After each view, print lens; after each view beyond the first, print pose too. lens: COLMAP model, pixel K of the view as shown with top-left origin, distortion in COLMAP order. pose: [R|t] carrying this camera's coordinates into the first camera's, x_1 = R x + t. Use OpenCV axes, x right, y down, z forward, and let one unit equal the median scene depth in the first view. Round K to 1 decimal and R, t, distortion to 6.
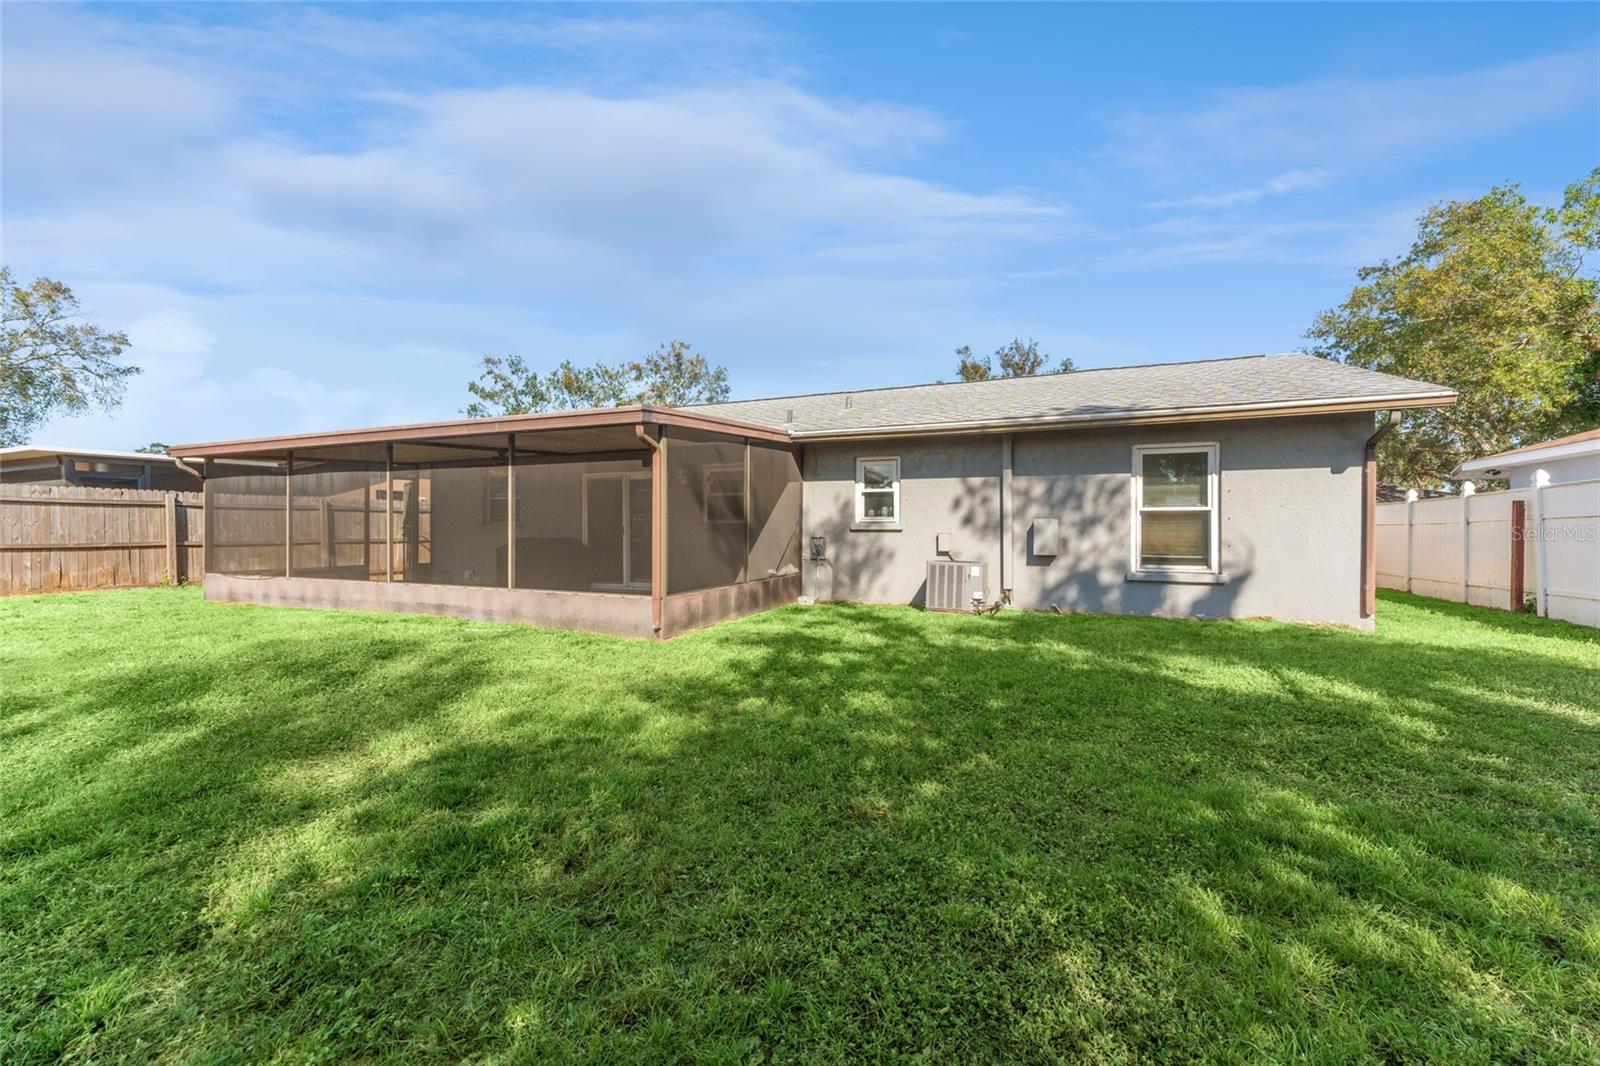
lens RADIAL K [[645.0, 0, 795.1], [0, 645.0, 540.3], [0, 0, 1]] dist [0.000368, -0.000404]
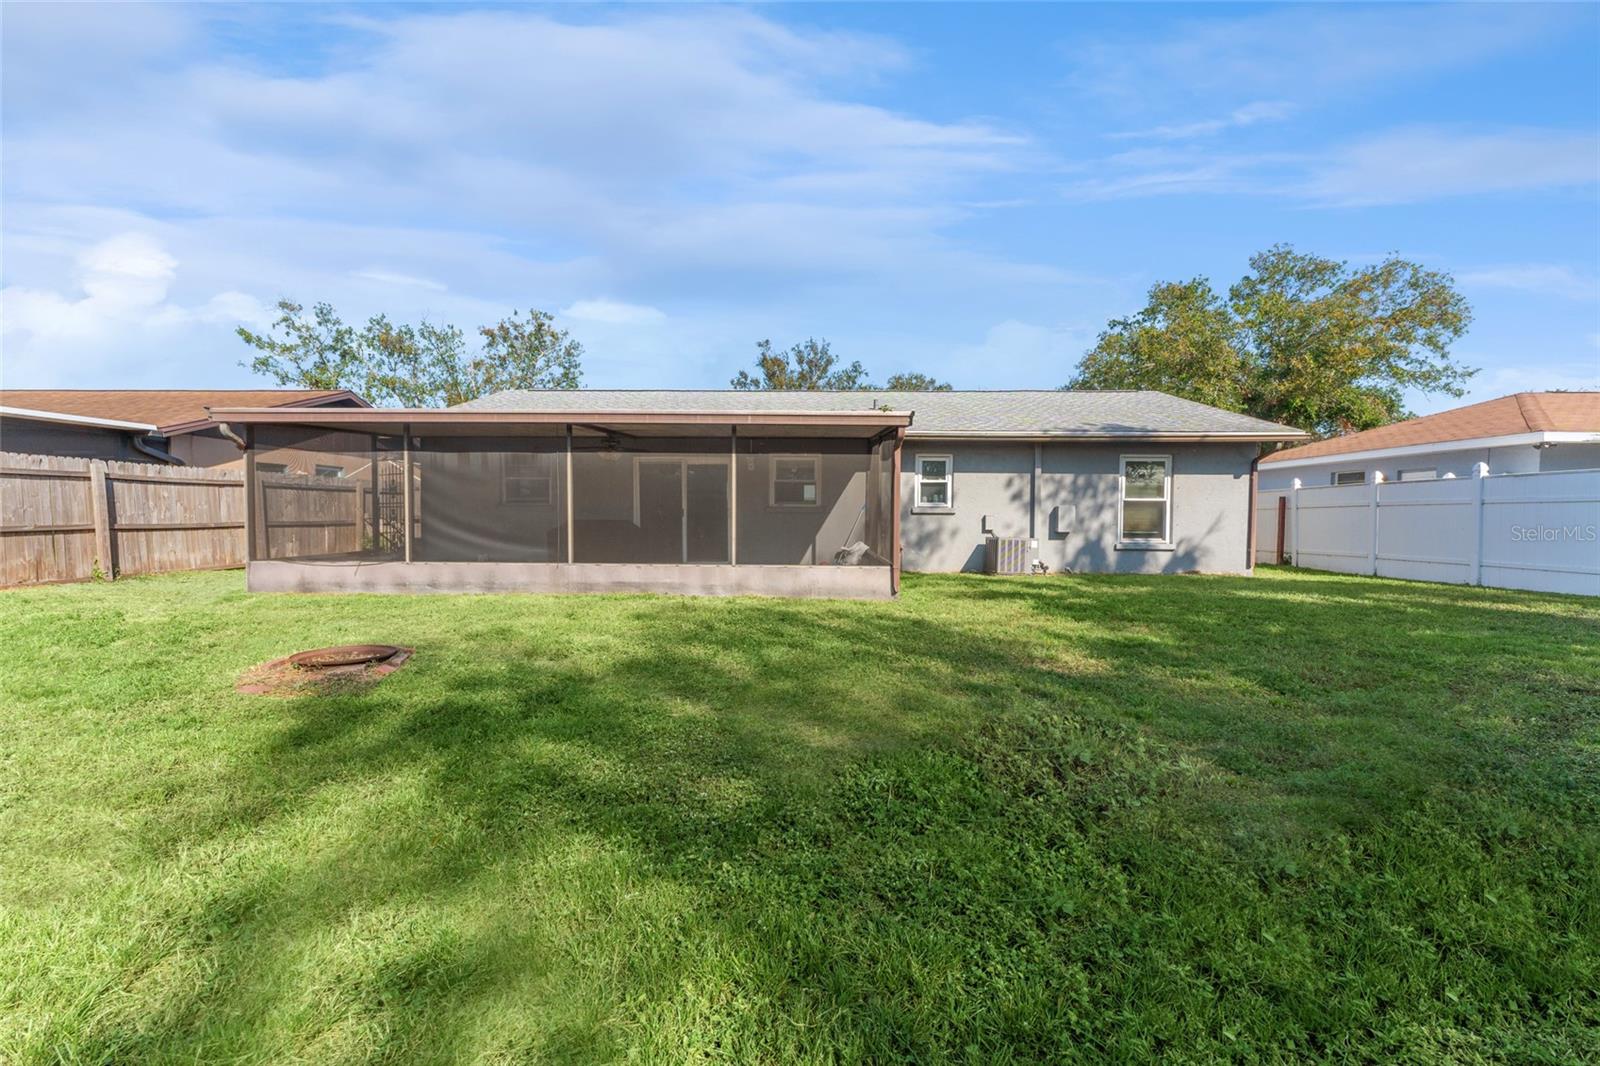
lens RADIAL K [[645.0, 0, 795.1], [0, 645.0, 540.3], [0, 0, 1]] dist [0.000368, -0.000404]
pose [[0.927330, -0.011551, 0.374068, -0.584328], [0.001674, 0.999642, 0.026717, 0.002709], [-0.374242, -0.024150, 0.927017, -0.051095]]
